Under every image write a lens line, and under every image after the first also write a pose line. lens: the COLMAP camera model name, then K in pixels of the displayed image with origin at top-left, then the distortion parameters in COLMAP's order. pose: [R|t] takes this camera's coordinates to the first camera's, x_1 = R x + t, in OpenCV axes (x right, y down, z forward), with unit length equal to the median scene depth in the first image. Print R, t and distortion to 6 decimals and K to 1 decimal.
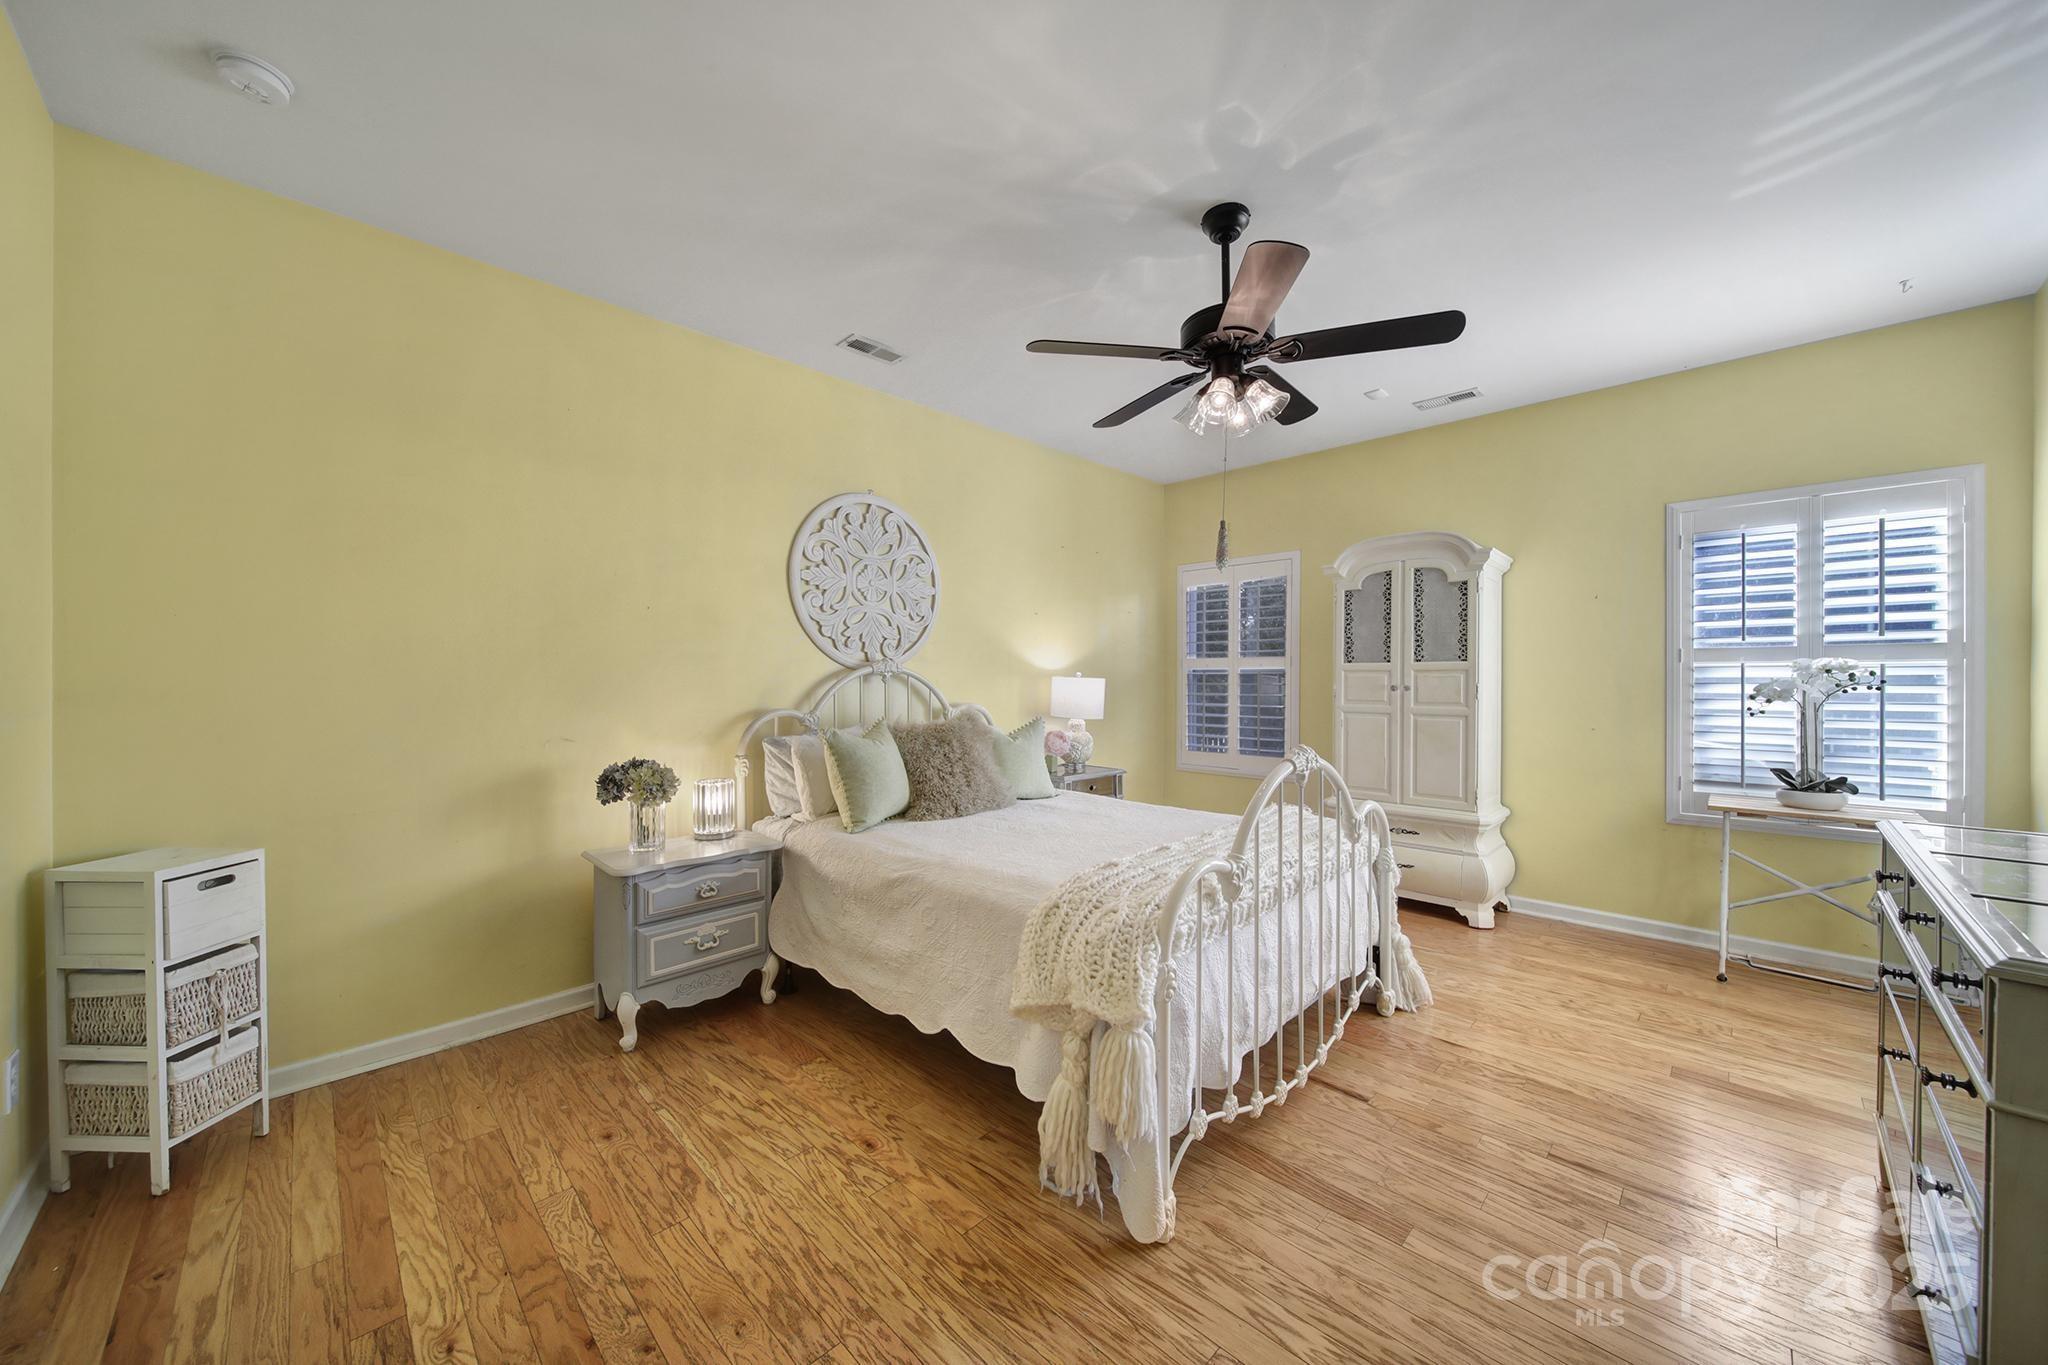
lens RADIAL K [[725.9, 0, 1025.4], [0, 725.9, 684.5], [0, 0, 1]] dist [-0.001703, -0.000161]
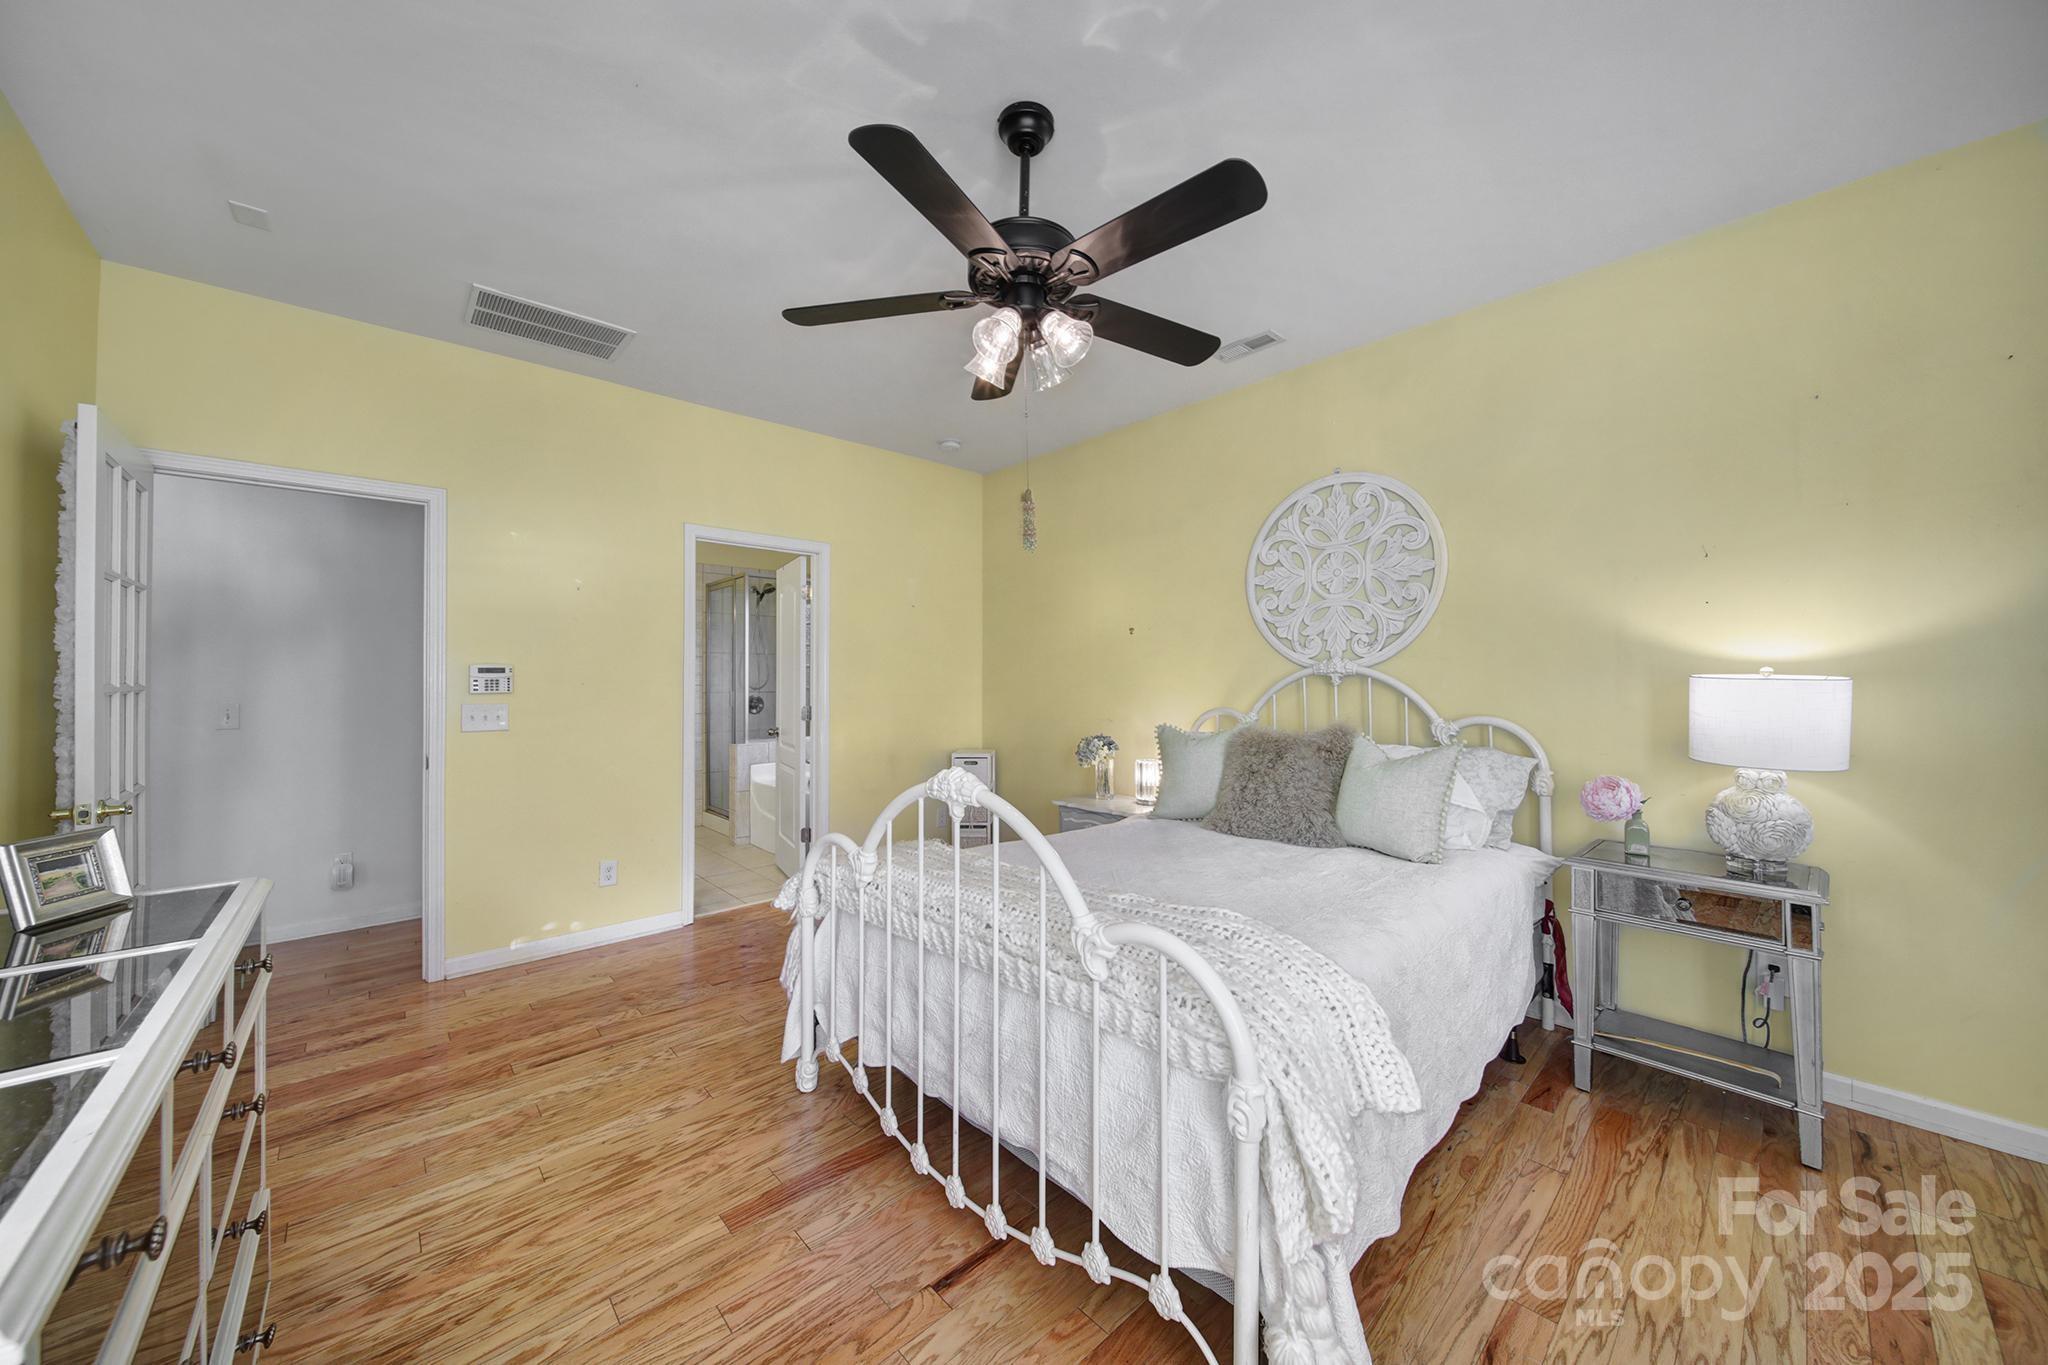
lens RADIAL K [[725.9, 0, 1025.4], [0, 725.9, 684.5], [0, 0, 1]] dist [-0.001703, -0.000161]
pose [[-0.052901, 0.004624, -0.998589, 0.736059], [-0.001623, 0.999988, 0.004716, -0.007480], [0.998598, 0.001870, -0.052893, 0.710760]]
